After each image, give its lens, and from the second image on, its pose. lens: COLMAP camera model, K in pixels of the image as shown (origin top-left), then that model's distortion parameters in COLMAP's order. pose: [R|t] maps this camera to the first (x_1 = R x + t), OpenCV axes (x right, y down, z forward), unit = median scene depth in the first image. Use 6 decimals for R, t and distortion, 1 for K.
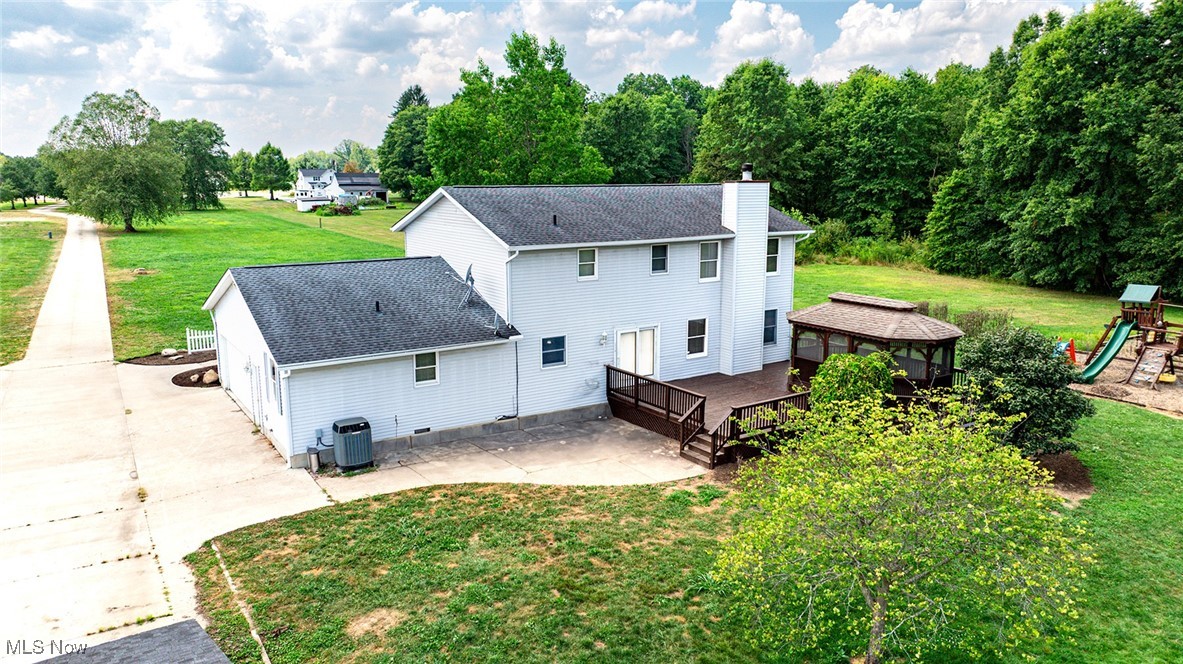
lens RADIAL K [[854.5, 0, 590.9], [0, 854.5, 331.6], [0, 0, 1]] dist [-0.034041, 0.046360]
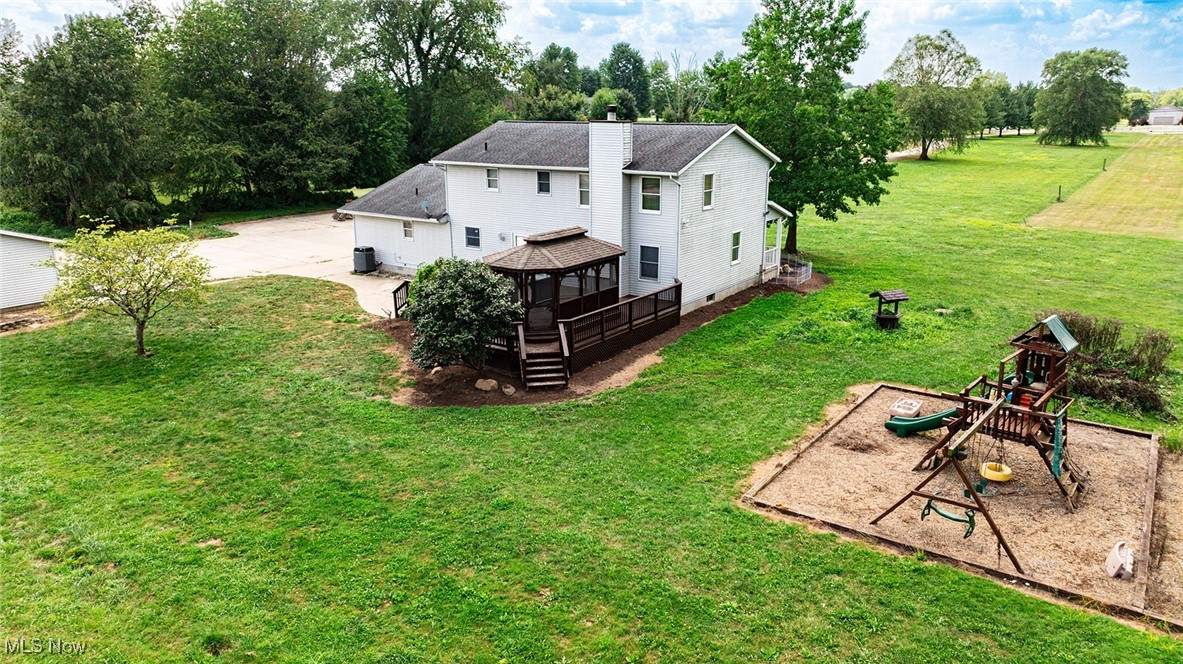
lens RADIAL K [[854.5, 0, 587.4], [0, 854.5, 332.2], [0, 0, 1]] dist [-0.034041, 0.046360]
pose [[0.340071, 0.242146, -0.908690, 1.282179], [-0.170252, 0.966166, 0.193747, -0.125464], [0.924860, 0.088818, 0.369791, 0.609281]]
